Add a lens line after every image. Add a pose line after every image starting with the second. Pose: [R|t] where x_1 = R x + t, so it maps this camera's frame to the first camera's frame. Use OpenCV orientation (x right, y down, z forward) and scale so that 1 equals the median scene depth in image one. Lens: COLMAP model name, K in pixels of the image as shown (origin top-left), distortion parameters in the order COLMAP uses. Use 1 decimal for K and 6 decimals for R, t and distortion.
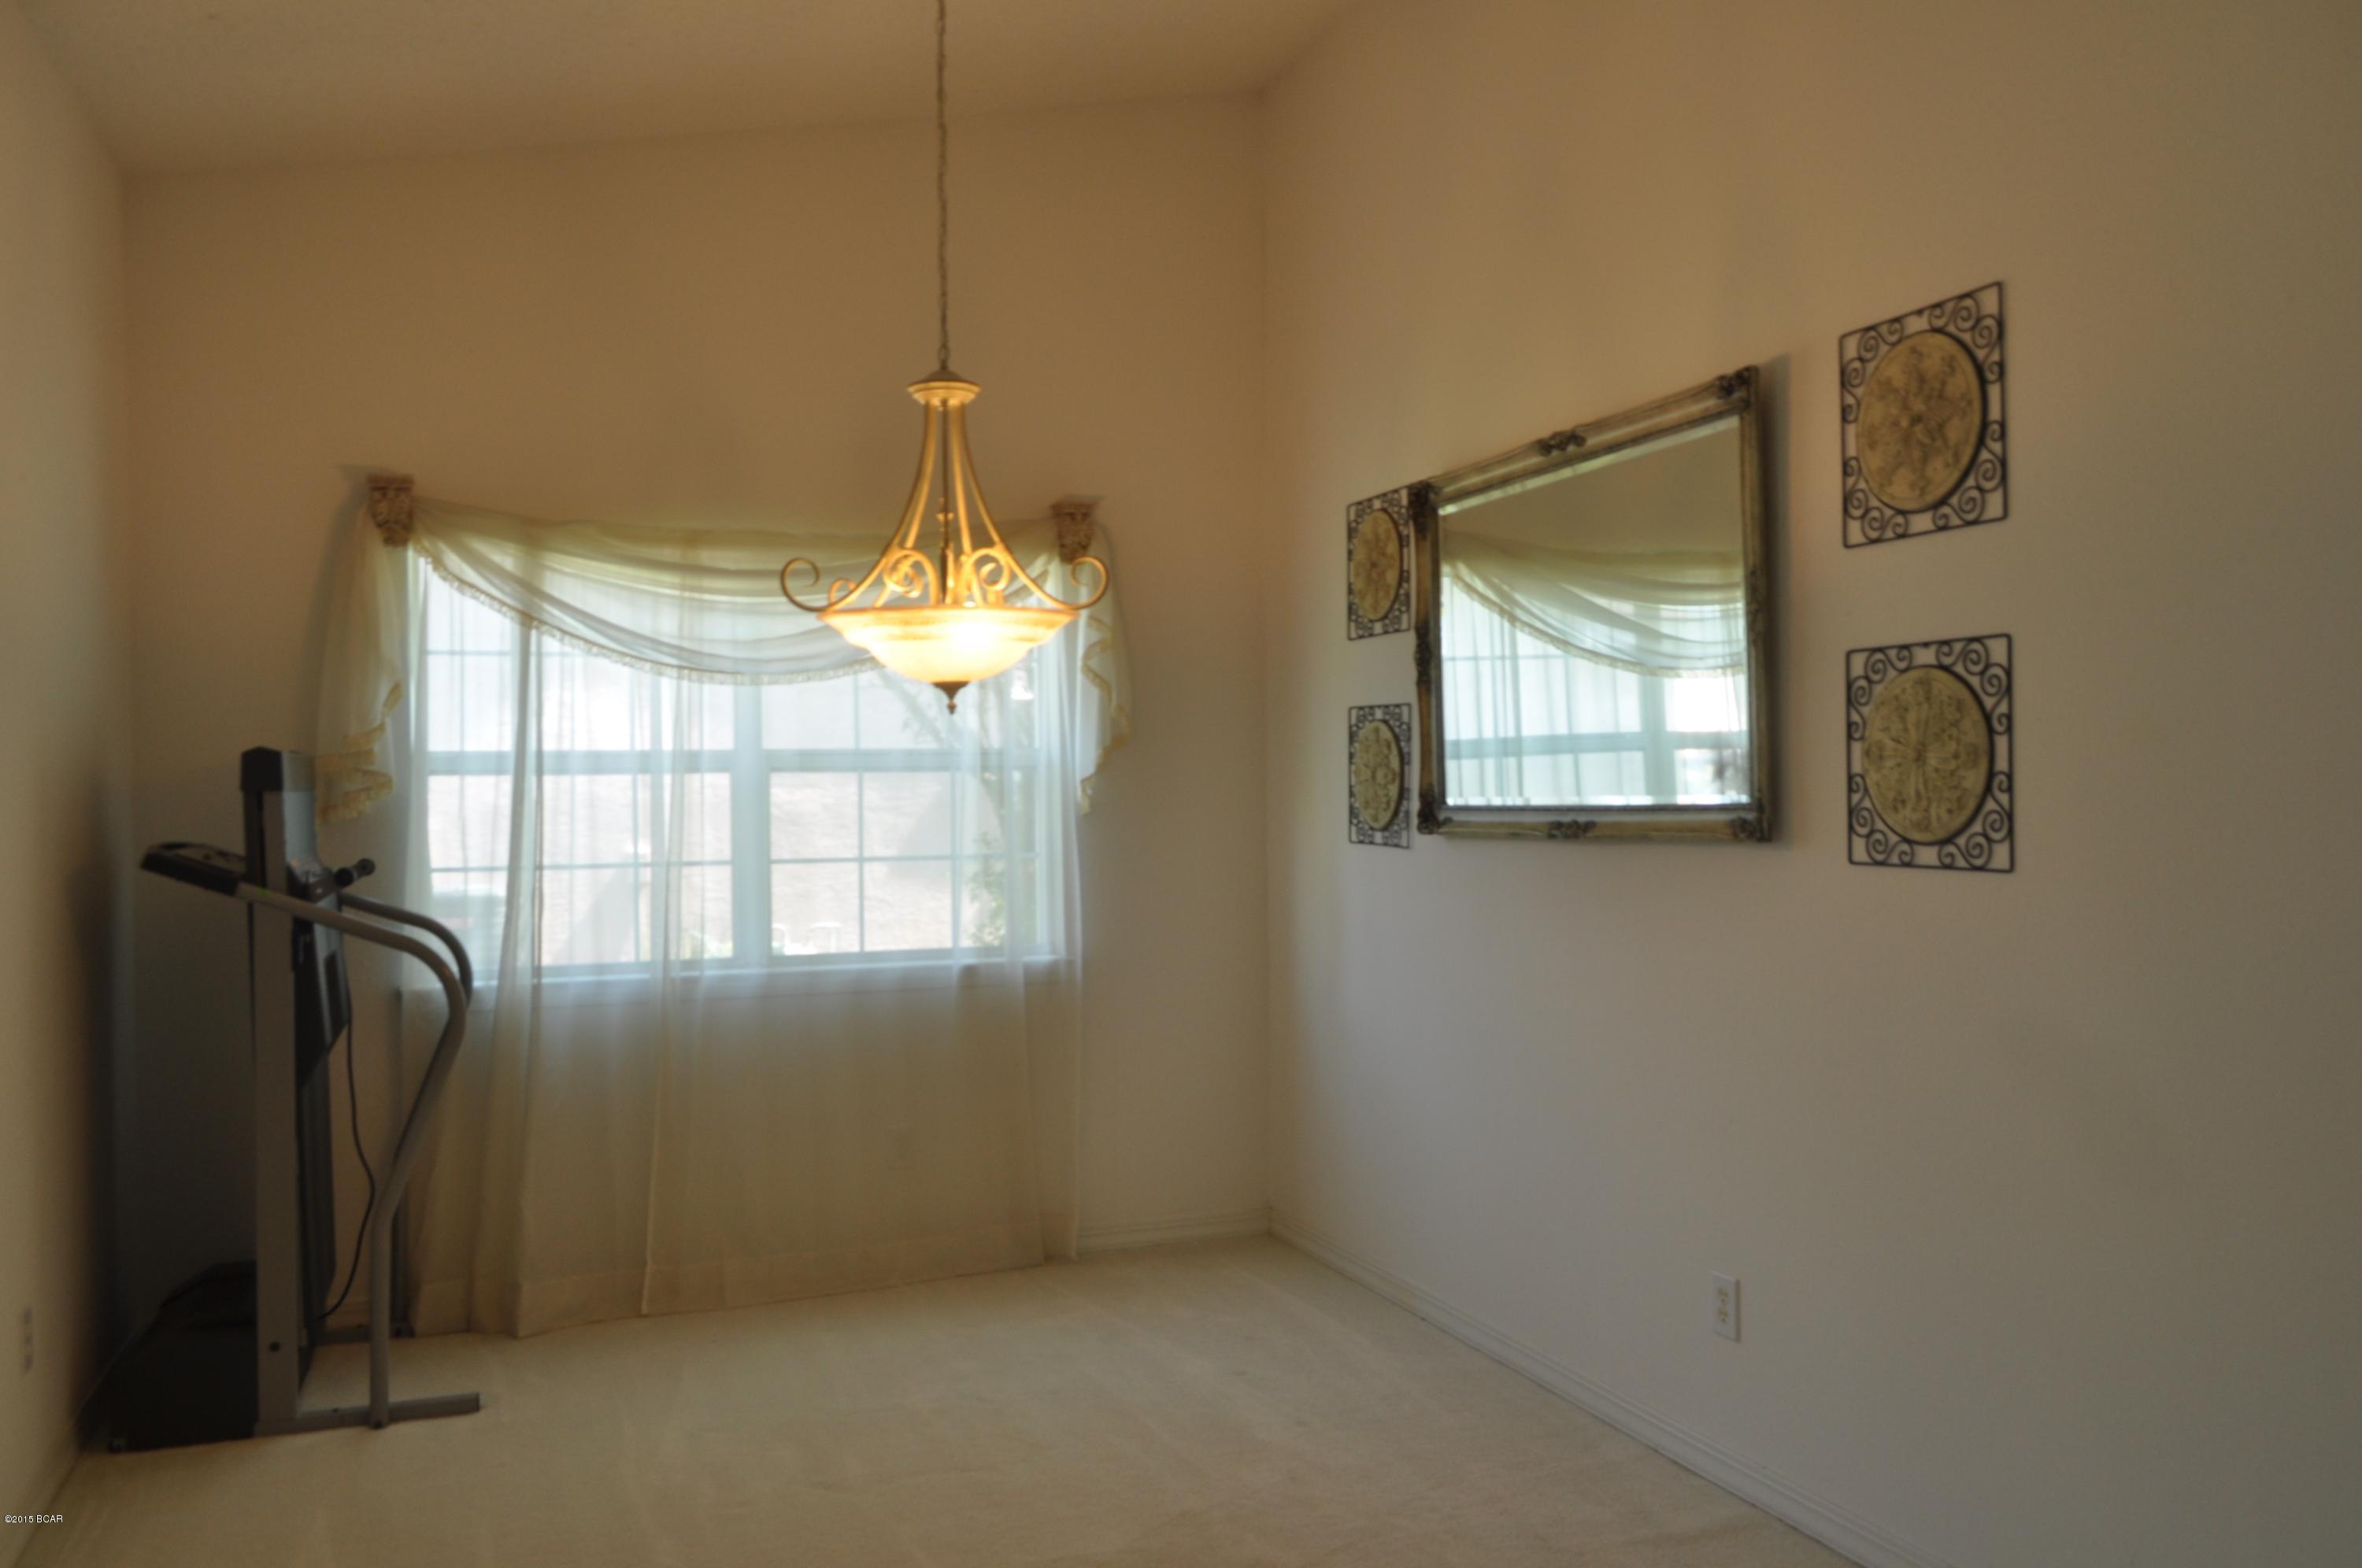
lens RADIAL K [[1861.8, 0, 1179.6], [0, 1861.8, 792.2], [0, 0, 1]] dist [-0.020773, 0.010886]
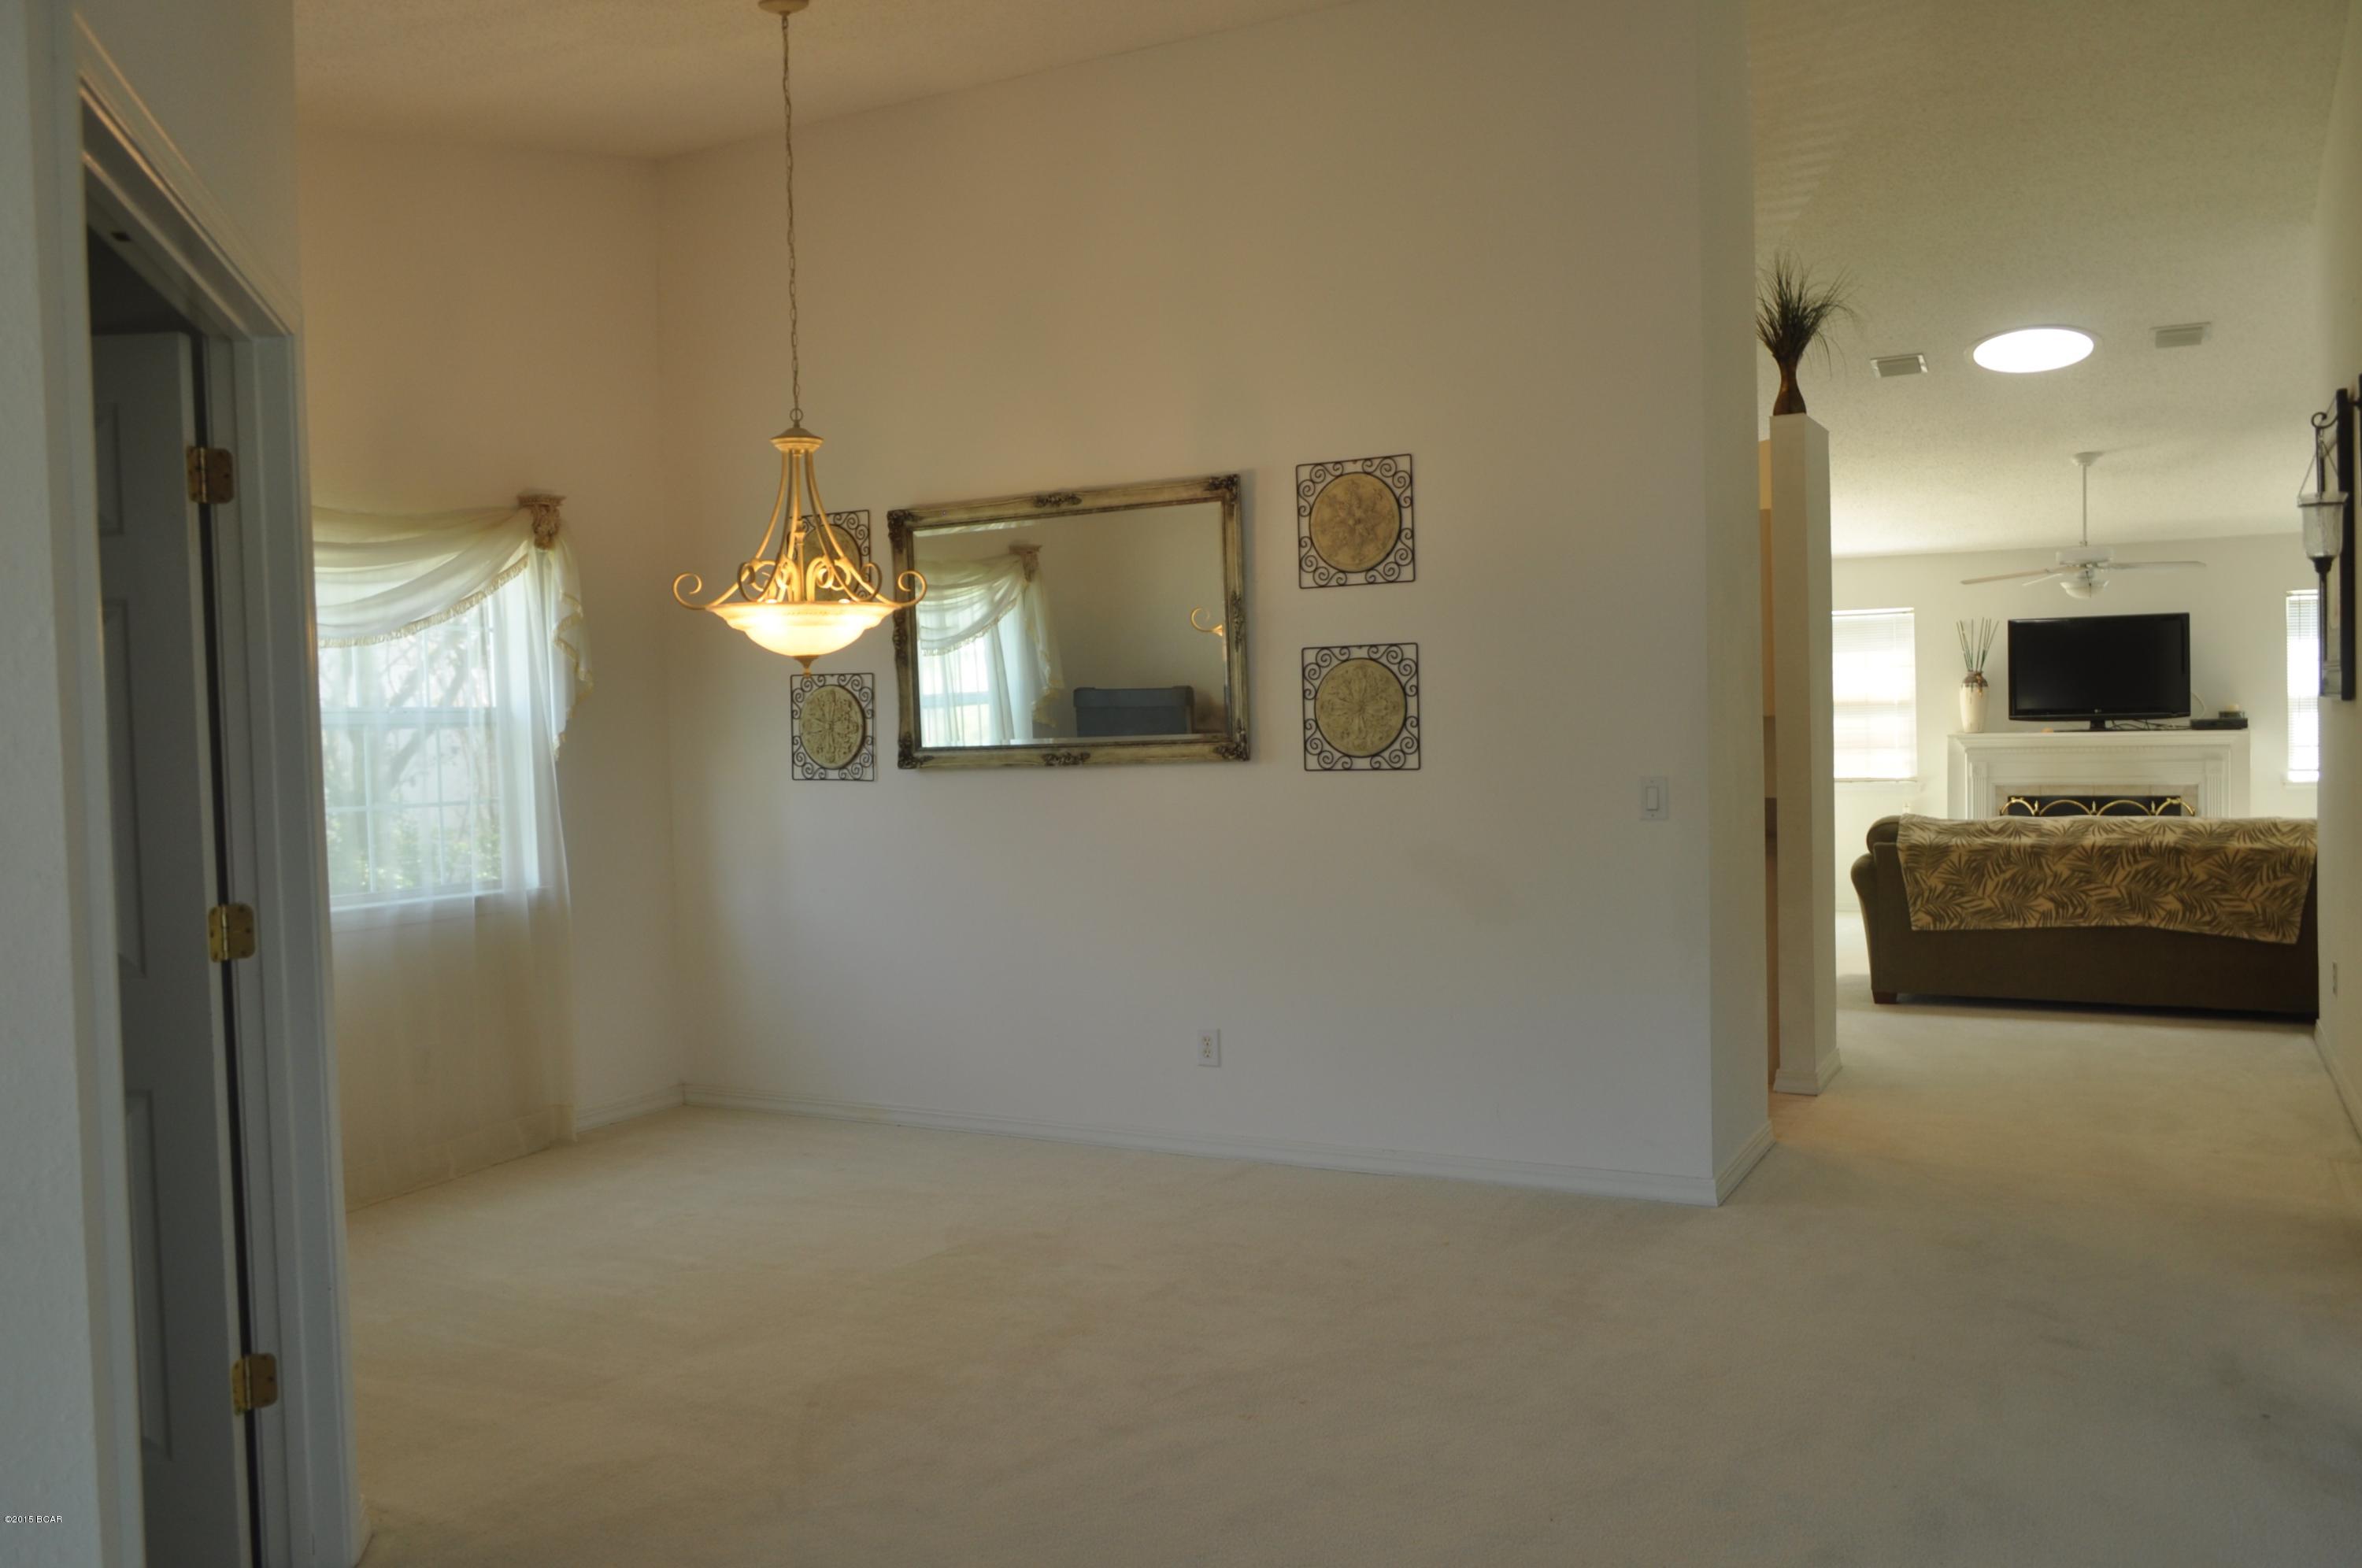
lens RADIAL K [[1861.8, 0, 1184.9], [0, 1861.8, 781.9], [0, 0, 1]] dist [-0.020773, 0.010886]
pose [[0.751307, -0.026081, 0.659438, -0.884874], [0.017897, 0.999656, 0.019146, 0.013775], [-0.659710, -0.002583, 0.751515, -0.237245]]
